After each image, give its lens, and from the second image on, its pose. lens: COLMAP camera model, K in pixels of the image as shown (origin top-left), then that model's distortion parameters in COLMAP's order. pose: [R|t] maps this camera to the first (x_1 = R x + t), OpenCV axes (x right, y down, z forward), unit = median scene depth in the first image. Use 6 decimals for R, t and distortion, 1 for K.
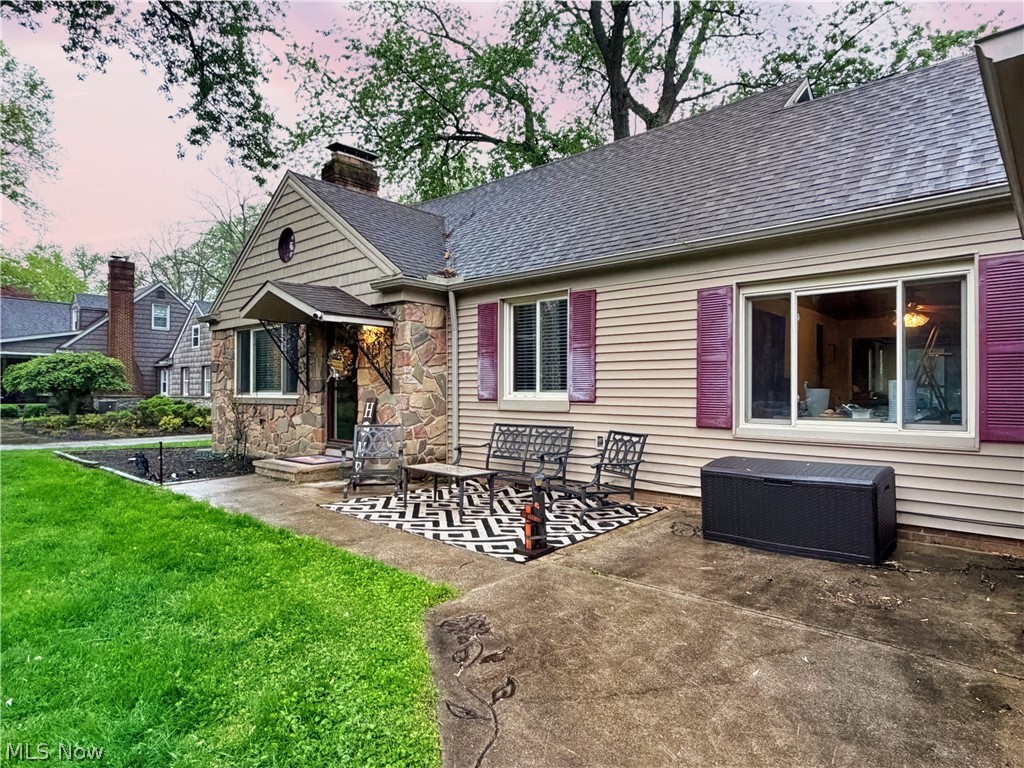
lens RADIAL K [[598.6, 0, 521.4], [0, 598.6, 384.2], [0, 0, 1]] dist [0.005755, -0.000933]
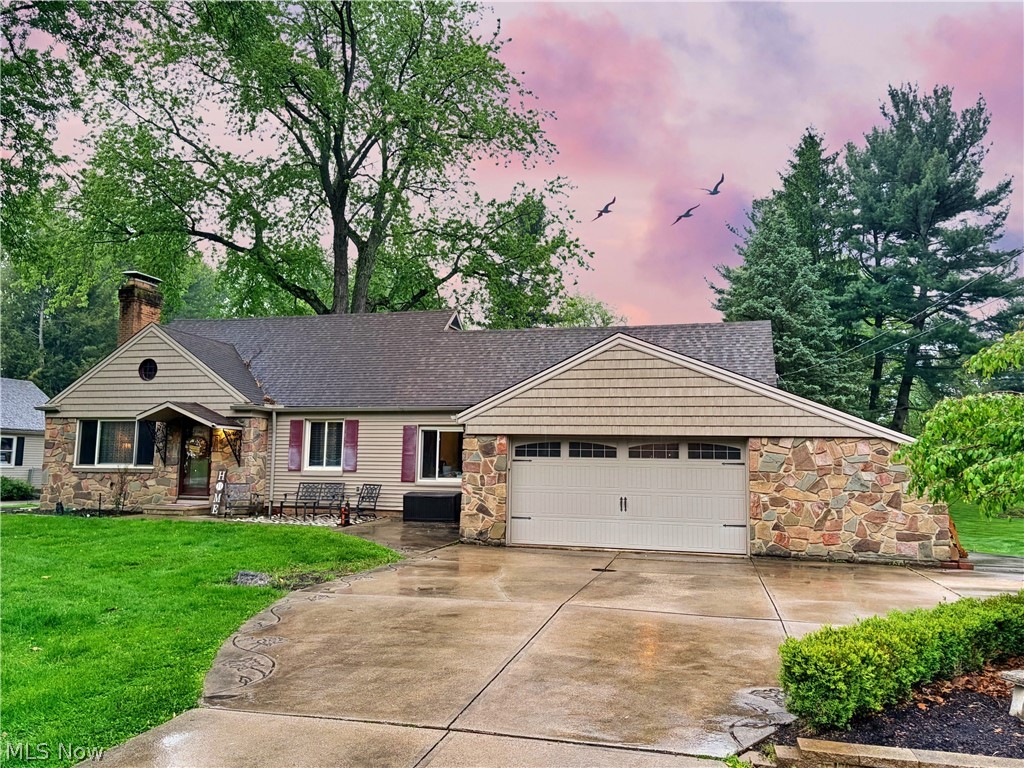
lens RADIAL K [[790.0, 0, 510.4], [0, 790.0, 375.6], [0, 0, 1]] dist [0.053545, -0.022765]
pose [[0.900326, 0.062217, 0.430745, -0.554583], [-0.019686, 0.994538, -0.102505, -0.028619], [-0.434770, 0.083808, 0.896633, -1.628764]]
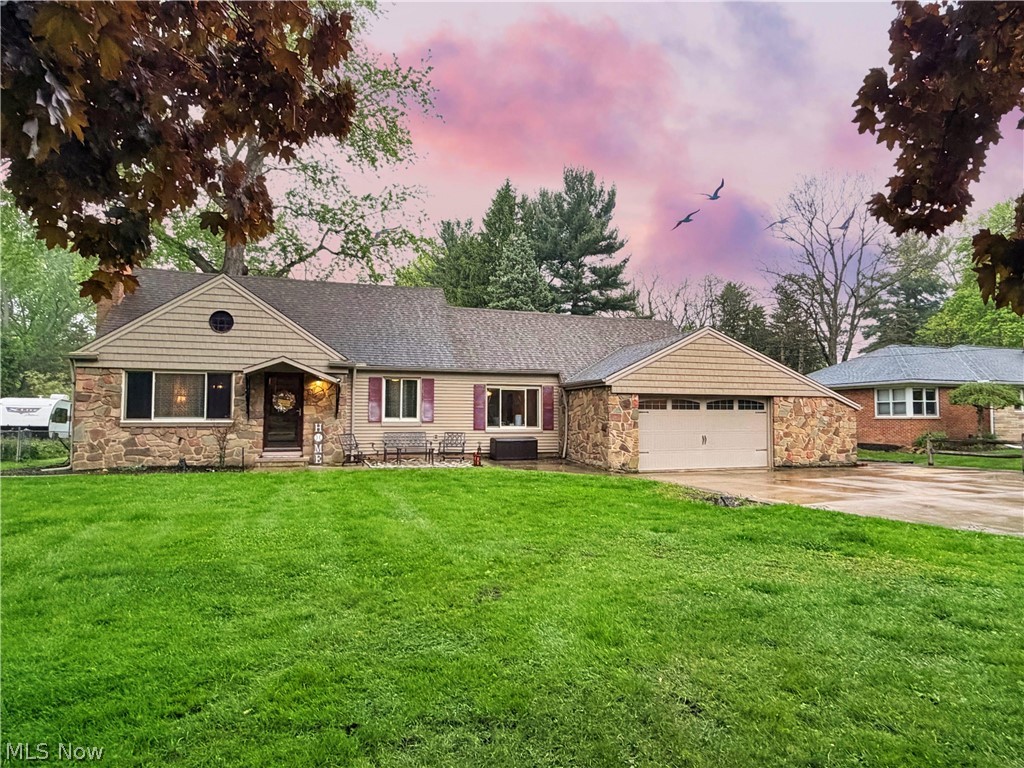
lens RADIAL K [[598.6, 0, 510.3], [0, 598.6, 384.3], [0, 0, 1]] dist [0.005755, -0.000933]
pose [[0.502663, 0.046468, 0.863232, -1.699258], [-0.012118, 0.998835, -0.046712, -0.014084], [-0.864397, 0.013020, 0.502641, -0.516707]]
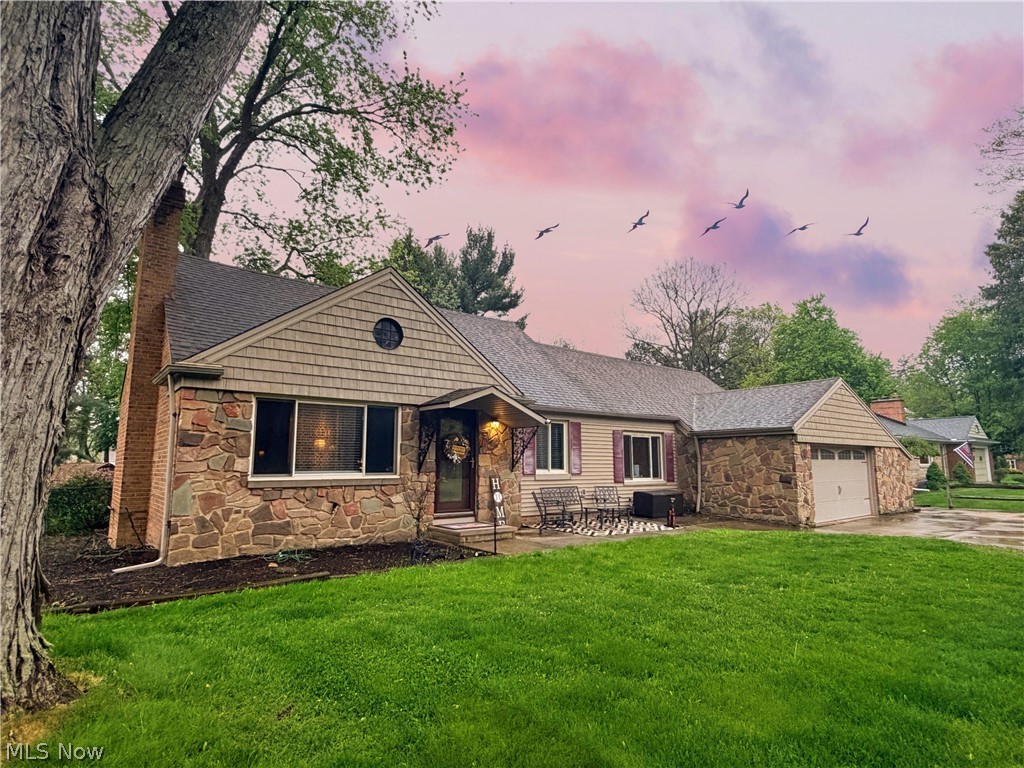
lens RADIAL K [[550.4, 0, 517.4], [0, 550.4, 387.6], [0, 0, 1]] dist [0.005764, -0.000259]
pose [[0.164676, 0.135255, 0.977030, -1.661444], [-0.010591, 0.990739, -0.135368, -0.007403], [-0.986291, 0.011944, 0.164583, 0.777162]]
